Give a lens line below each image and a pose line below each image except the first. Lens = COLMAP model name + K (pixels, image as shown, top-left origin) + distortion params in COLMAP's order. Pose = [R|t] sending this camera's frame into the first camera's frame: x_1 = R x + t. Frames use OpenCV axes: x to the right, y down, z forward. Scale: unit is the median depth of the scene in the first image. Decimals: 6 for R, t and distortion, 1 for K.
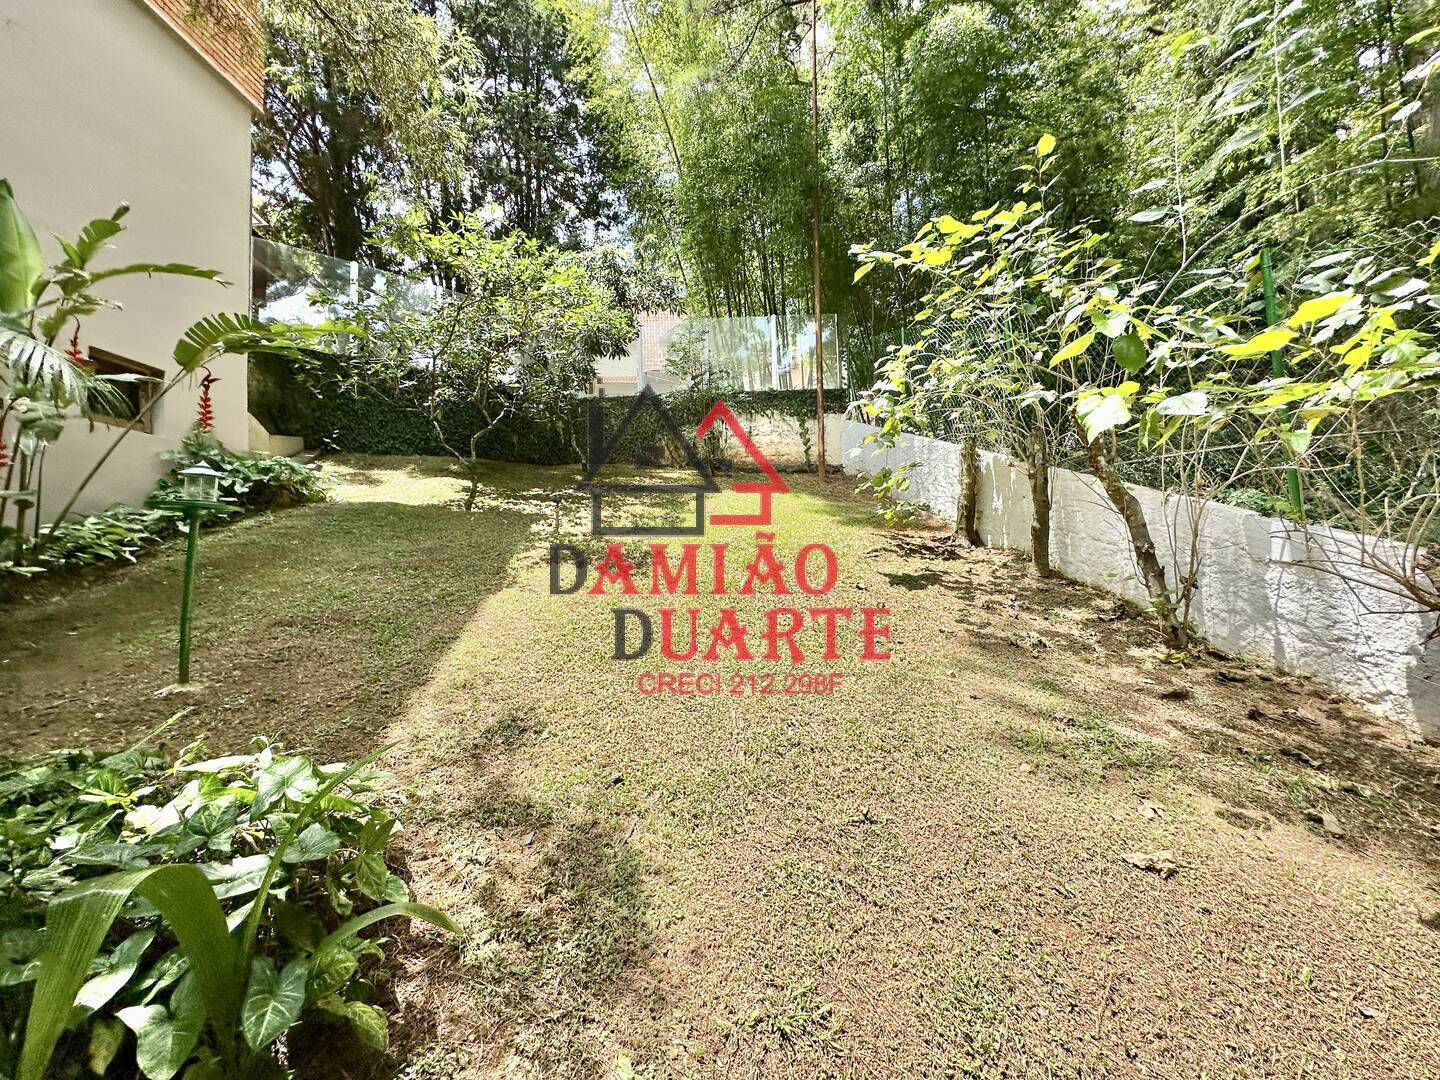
lens RADIAL K [[575.8, 0, 716.7], [0, 575.8, 540.4], [0, 0, 1]] dist [-0.003603, 0.000744]
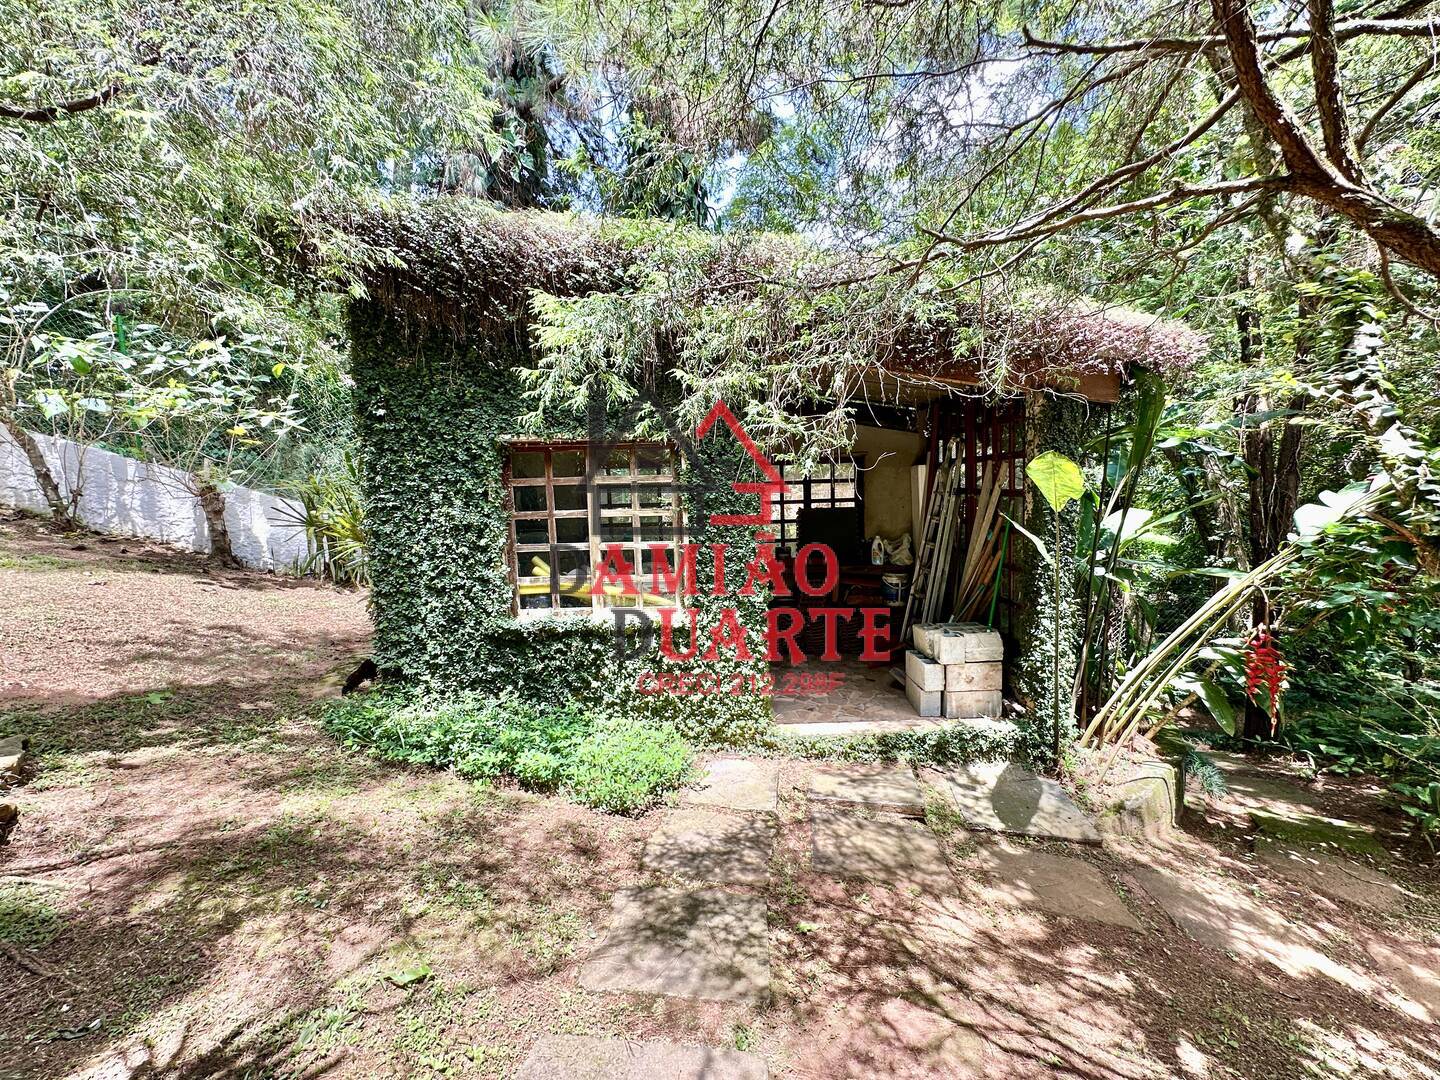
lens RADIAL K [[575.8, 0, 716.7], [0, 575.8, 539.4], [0, 0, 1]] dist [-0.003603, 0.000744]
pose [[-0.017285, -0.065159, 0.997725, -0.889664], [-0.032066, 0.997397, 0.064582, 0.038949], [-0.999336, -0.030876, -0.019329, -0.843474]]
